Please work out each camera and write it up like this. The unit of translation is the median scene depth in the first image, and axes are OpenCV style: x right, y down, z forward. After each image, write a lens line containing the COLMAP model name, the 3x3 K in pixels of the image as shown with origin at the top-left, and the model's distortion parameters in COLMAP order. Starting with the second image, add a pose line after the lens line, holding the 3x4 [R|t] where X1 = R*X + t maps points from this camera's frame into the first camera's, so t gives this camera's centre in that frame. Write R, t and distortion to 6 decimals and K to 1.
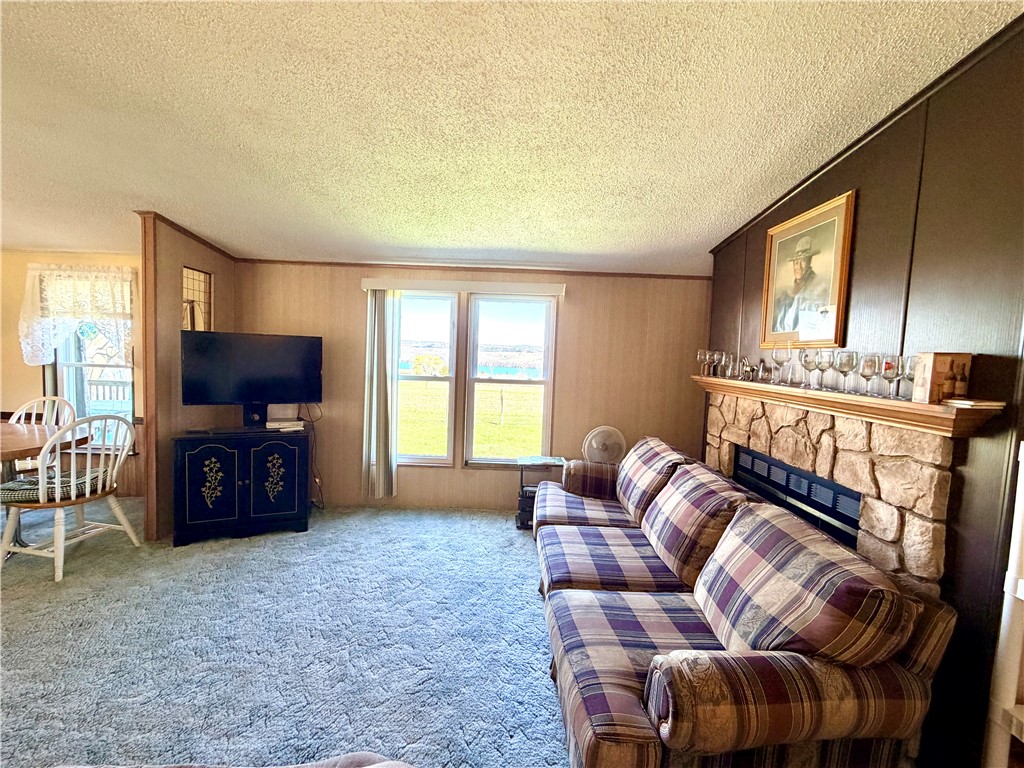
lens RADIAL K [[407.6, 0, 508.3], [0, 407.6, 385.0], [0, 0, 1]] dist [0.001041, -0.000193]
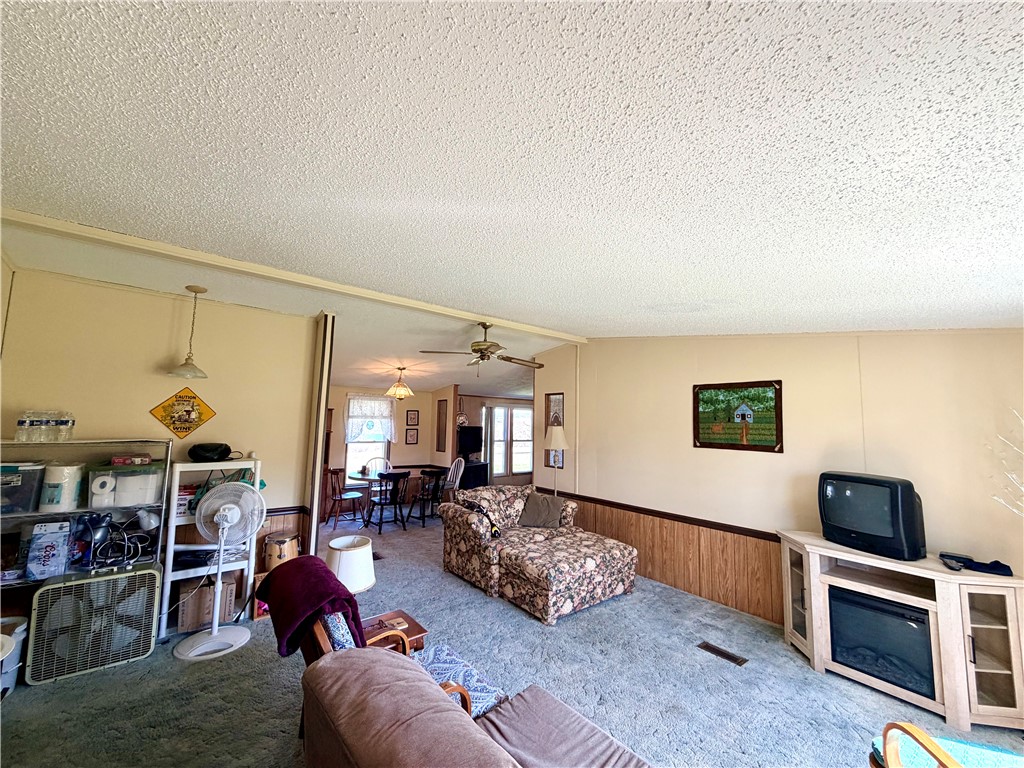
lens RADIAL K [[407.6, 0, 508.3], [0, 407.6, 385.0], [0, 0, 1]] dist [0.001041, -0.000193]
pose [[0.771705, 0.039957, 0.634724, -2.540669], [0.049538, 0.991216, -0.122628, -0.066006], [-0.634048, 0.126075, 0.762947, -1.450384]]
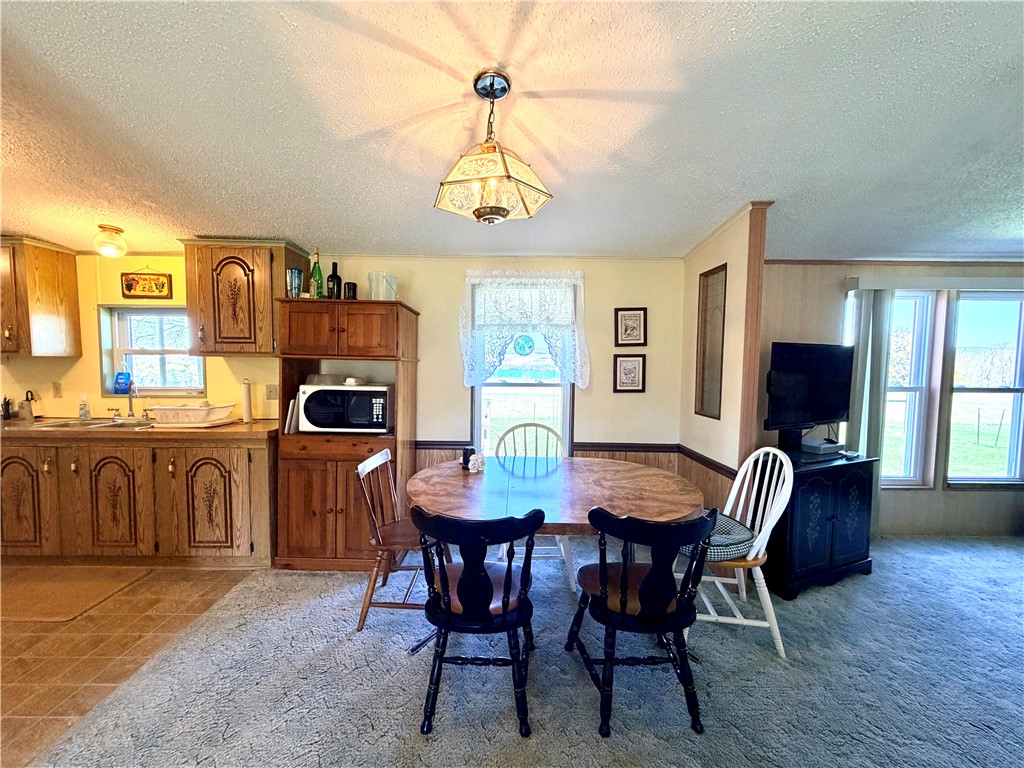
lens RADIAL K [[407.6, 0, 508.3], [0, 407.6, 385.0], [0, 0, 1]] dist [0.001041, -0.000193]
pose [[0.999558, -0.028128, 0.009670, -1.513872], [0.028195, 0.999579, -0.006829, -0.061028], [-0.009474, 0.007099, 0.999930, 0.179044]]
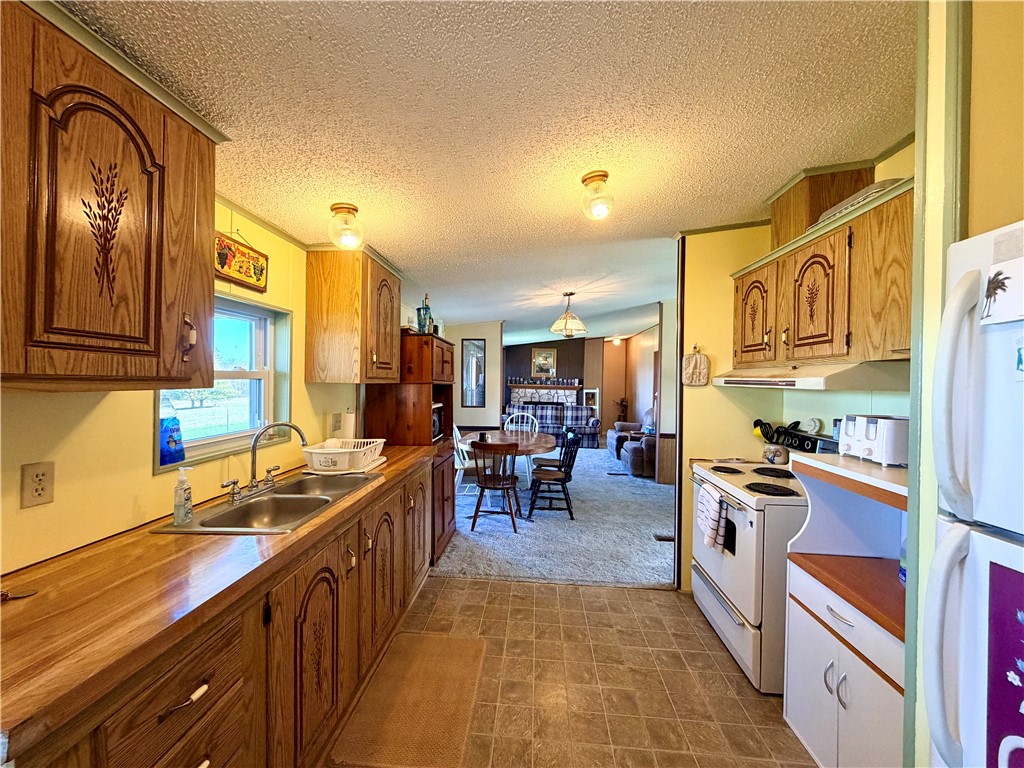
lens RADIAL K [[407.6, 0, 508.3], [0, 407.6, 385.0], [0, 0, 1]] dist [0.001041, -0.000193]
pose [[0.069446, -0.048703, 0.996396, -3.243247], [0.054021, 0.997526, 0.044993, -0.188987], [-0.996122, 0.050702, 0.071905, 0.886321]]
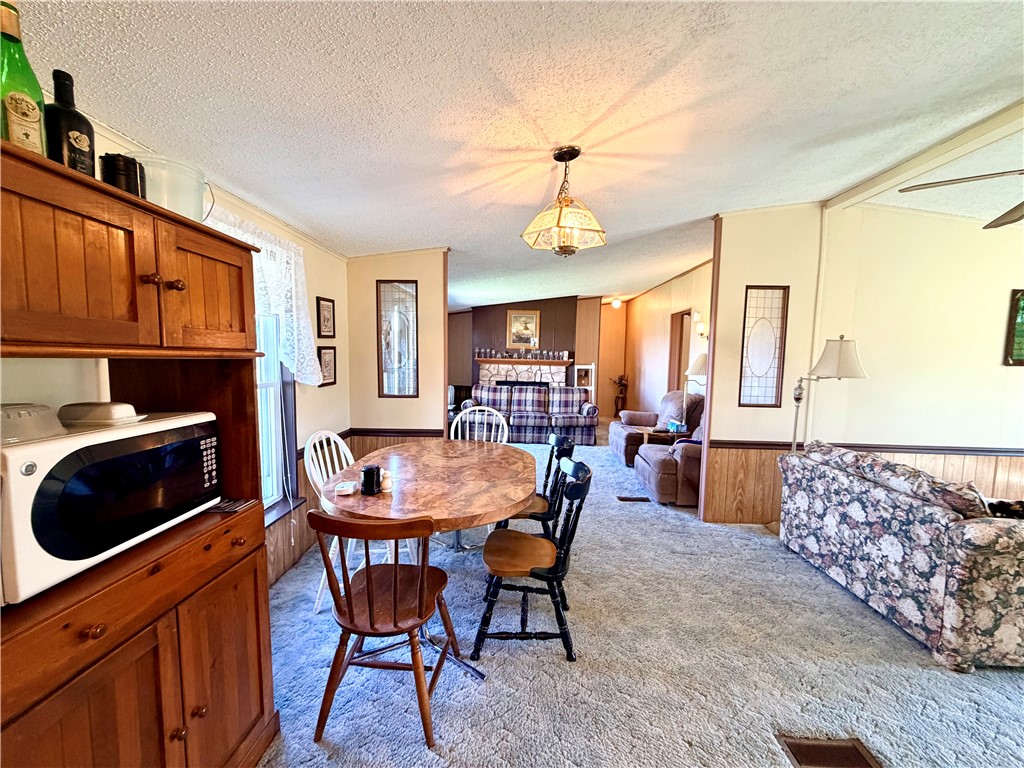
lens RADIAL K [[407.6, 0, 508.3], [0, 407.6, 385.0], [0, 0, 1]] dist [0.001041, -0.000193]
pose [[0.029775, -0.112254, 0.993233, -2.314616], [0.053554, 0.992426, 0.110557, -0.142847], [-0.998121, 0.049900, 0.035561, 0.838217]]
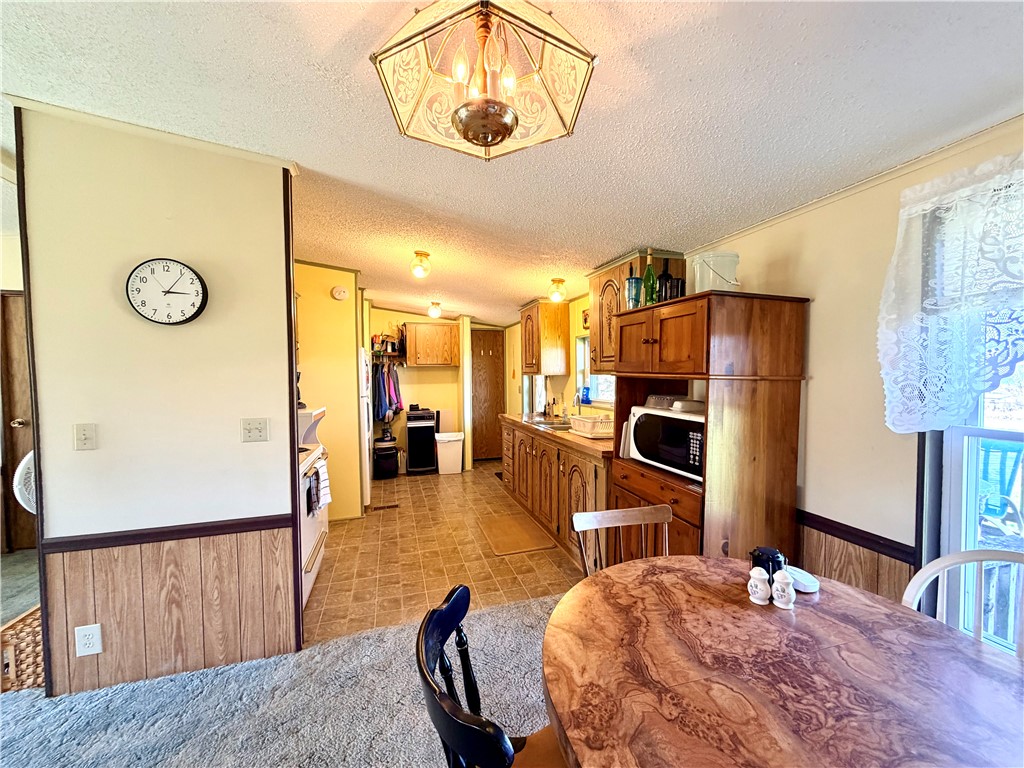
lens RADIAL K [[407.6, 0, 508.3], [0, 407.6, 385.0], [0, 0, 1]] dist [0.001041, -0.000193]
pose [[0.284552, -0.011092, -0.958596, -1.220828], [-0.040896, 0.998882, -0.023698, -0.098007], [0.957788, 0.045946, 0.283781, 0.682787]]
